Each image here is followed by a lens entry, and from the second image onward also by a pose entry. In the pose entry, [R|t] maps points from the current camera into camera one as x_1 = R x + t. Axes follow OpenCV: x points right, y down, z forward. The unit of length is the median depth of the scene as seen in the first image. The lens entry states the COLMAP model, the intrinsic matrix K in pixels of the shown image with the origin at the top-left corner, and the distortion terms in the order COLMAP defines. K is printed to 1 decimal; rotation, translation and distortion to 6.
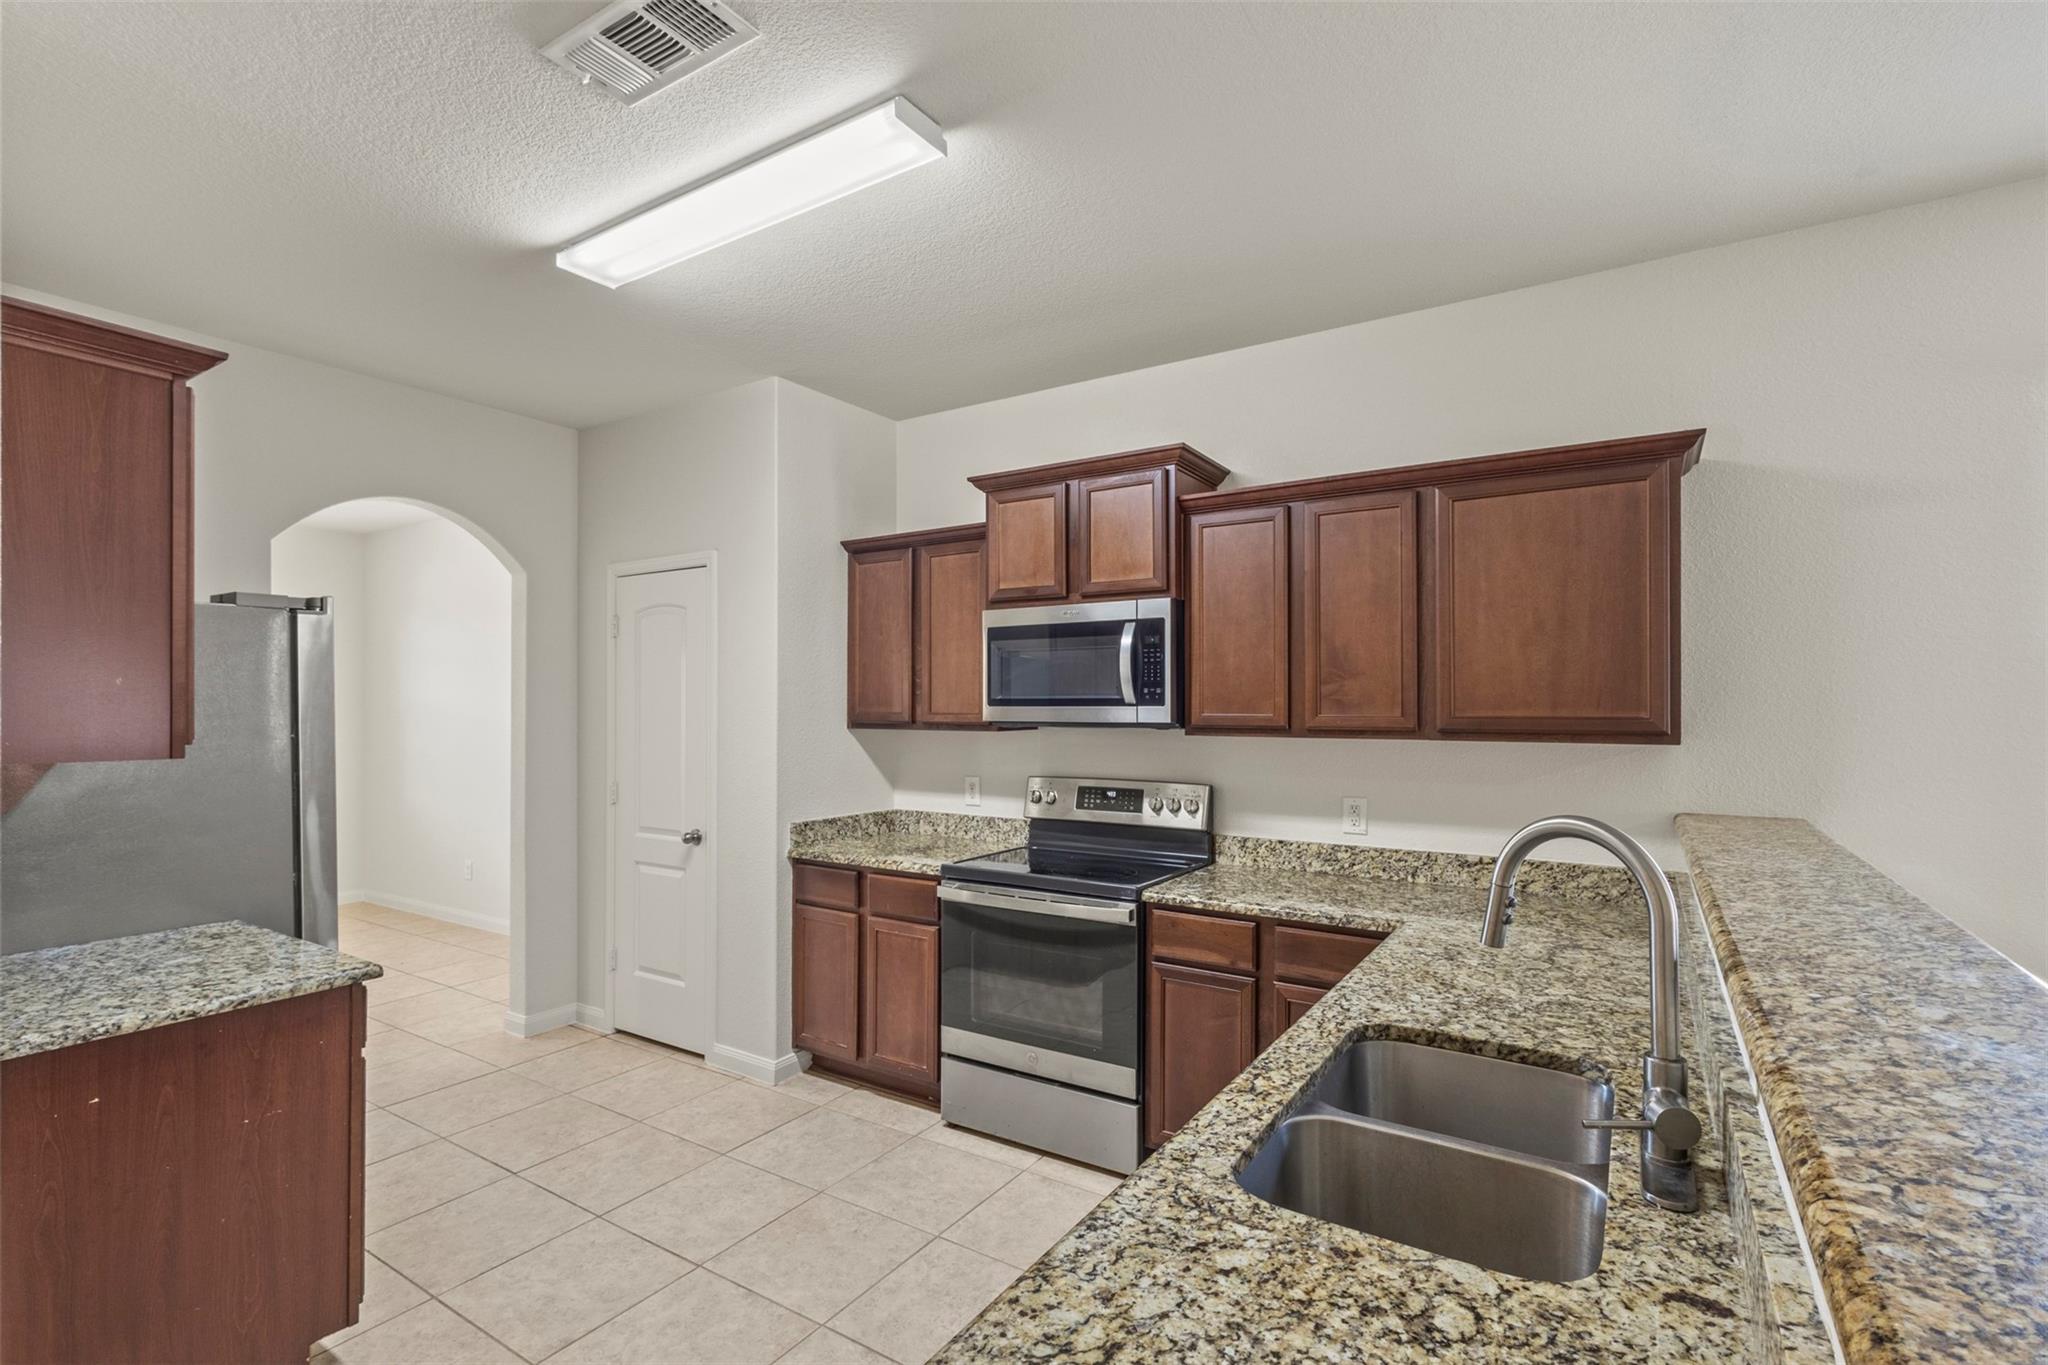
lens RADIAL K [[951.6, 0, 1016.1], [0, 951.6, 702.8], [0, 0, 1]] dist [0.004900, -0.000683]
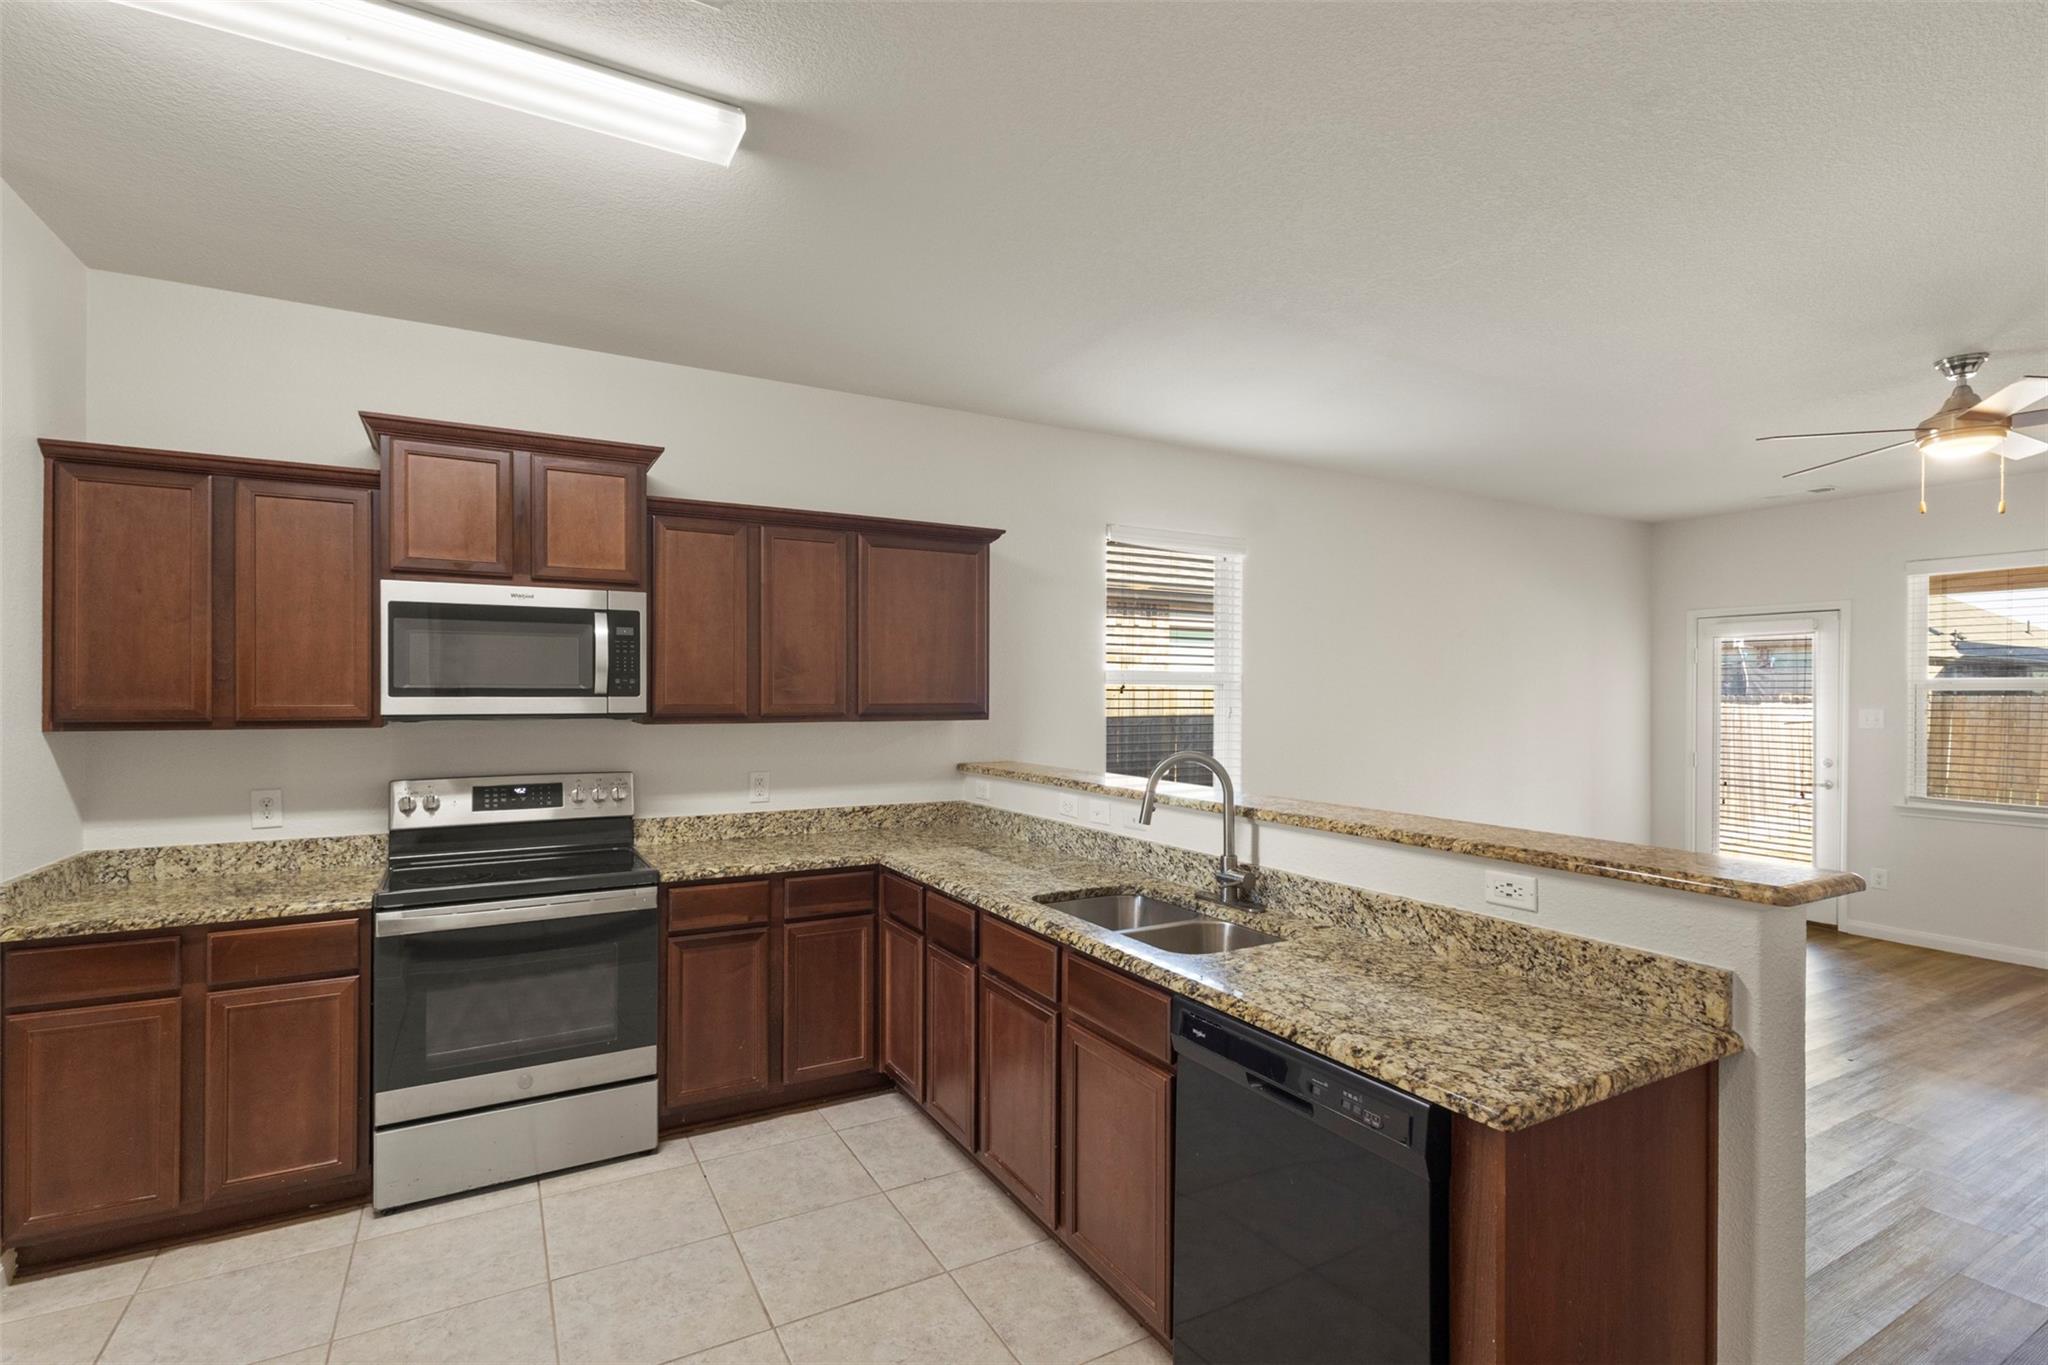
lens RADIAL K [[951.6, 0, 1019.6], [0, 951.6, 695.5], [0, 0, 1]] dist [0.004900, -0.000683]
pose [[0.462883, -0.002012, 0.886417, -0.560522], [-0.003804, 0.999984, 0.004256, -0.003583], [-0.886411, -0.005342, 0.462867, 0.151841]]
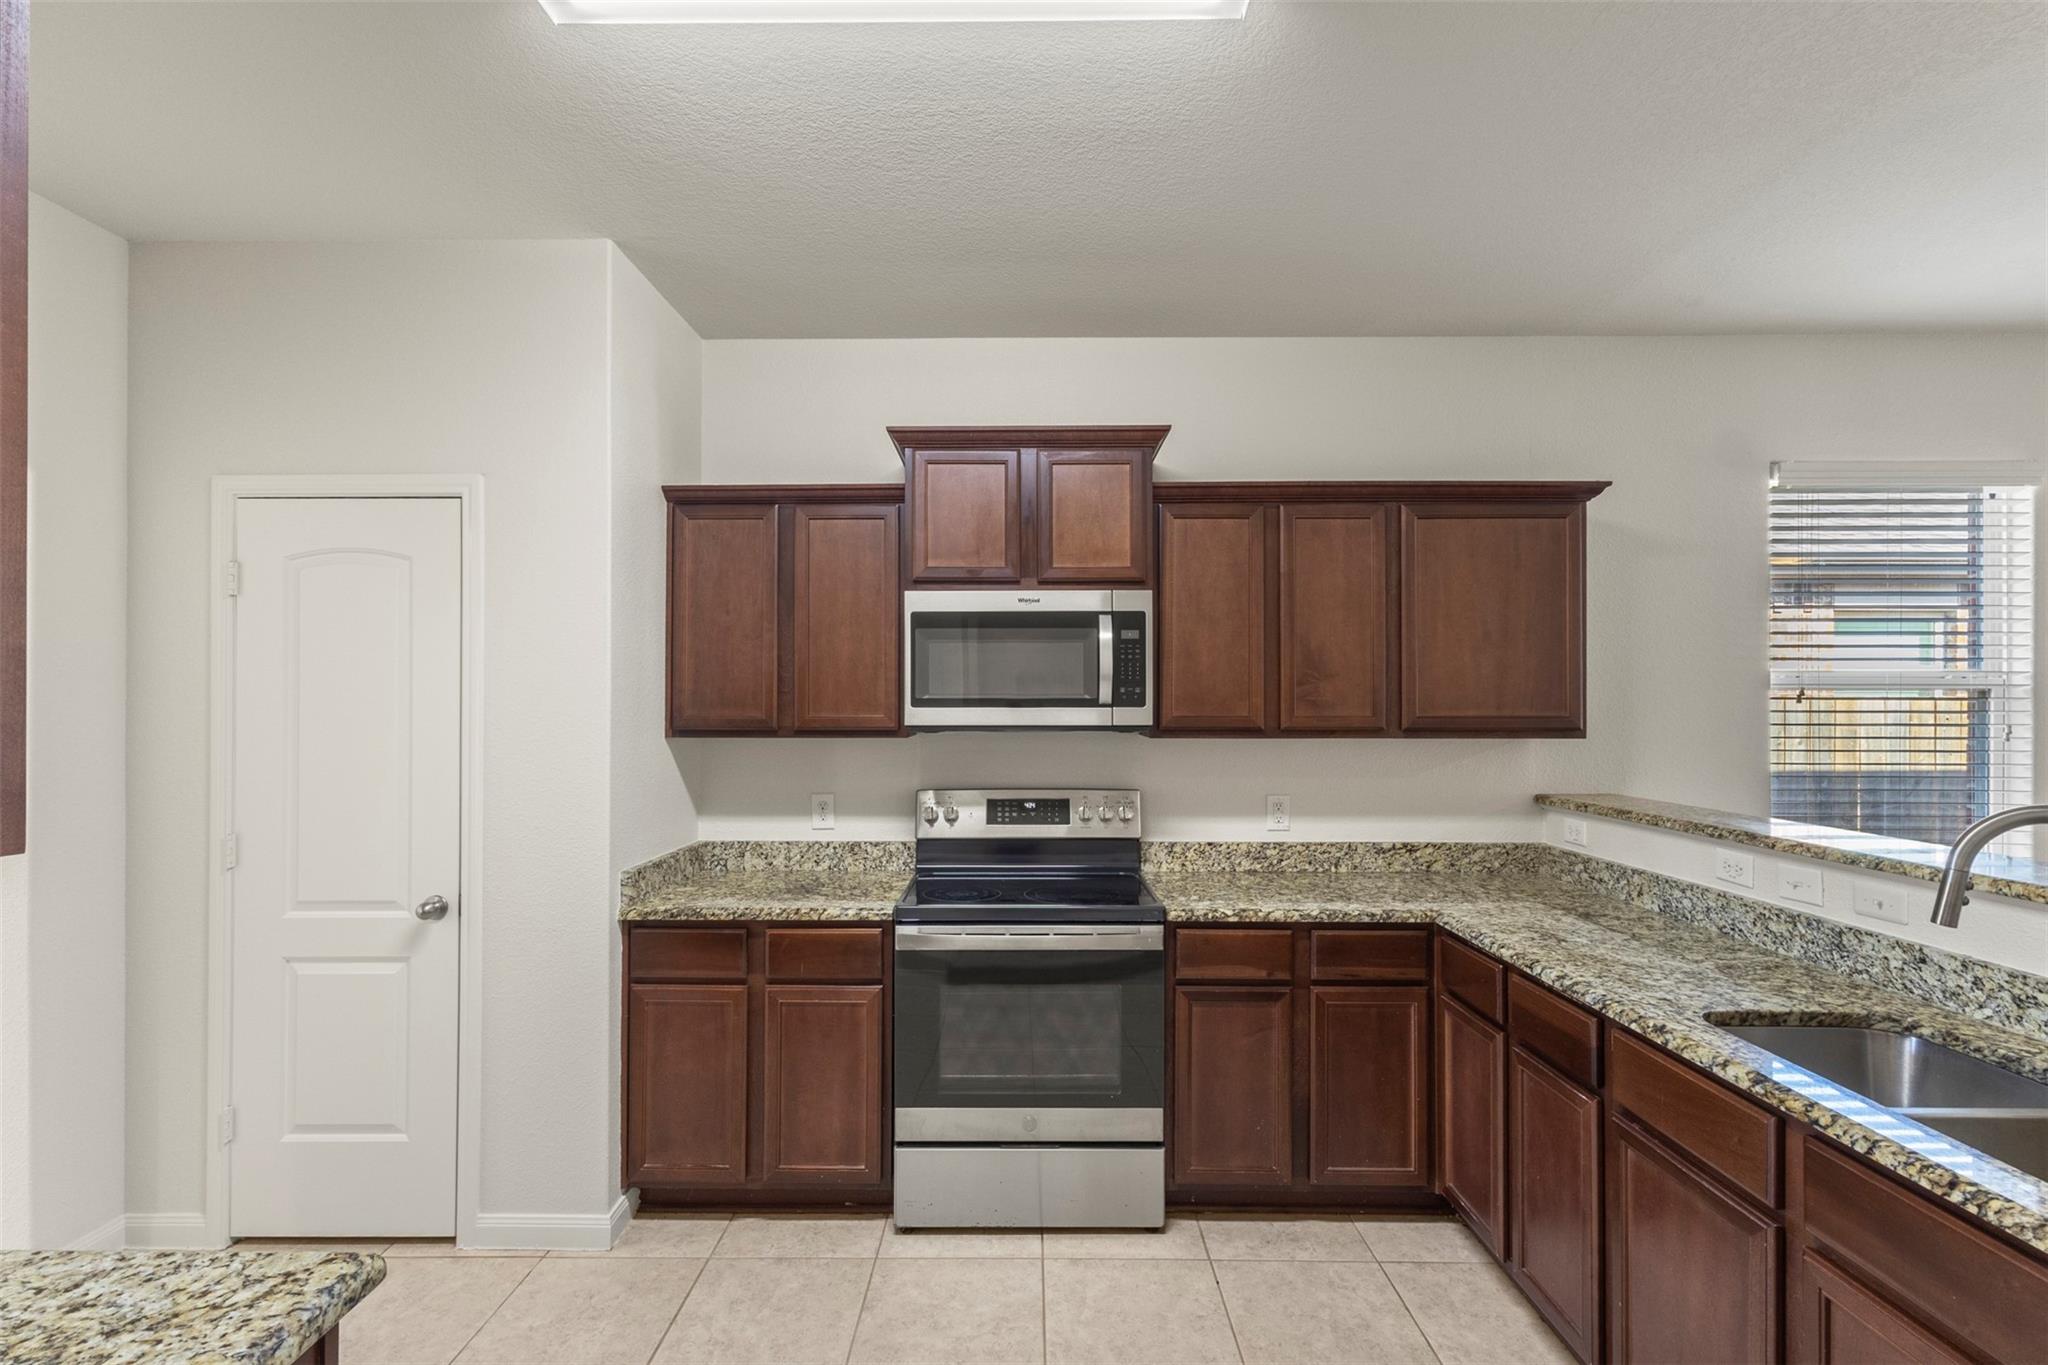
lens RADIAL K [[951.6, 0, 1026.3], [0, 951.6, 699.4], [0, 0, 1]] dist [0.004900, -0.000683]
pose [[0.840808, 0.001991, 0.541329, -0.433639], [-0.000916, 0.999997, -0.002256, -0.001929], [-0.541332, 0.001401, 0.840808, 0.280502]]
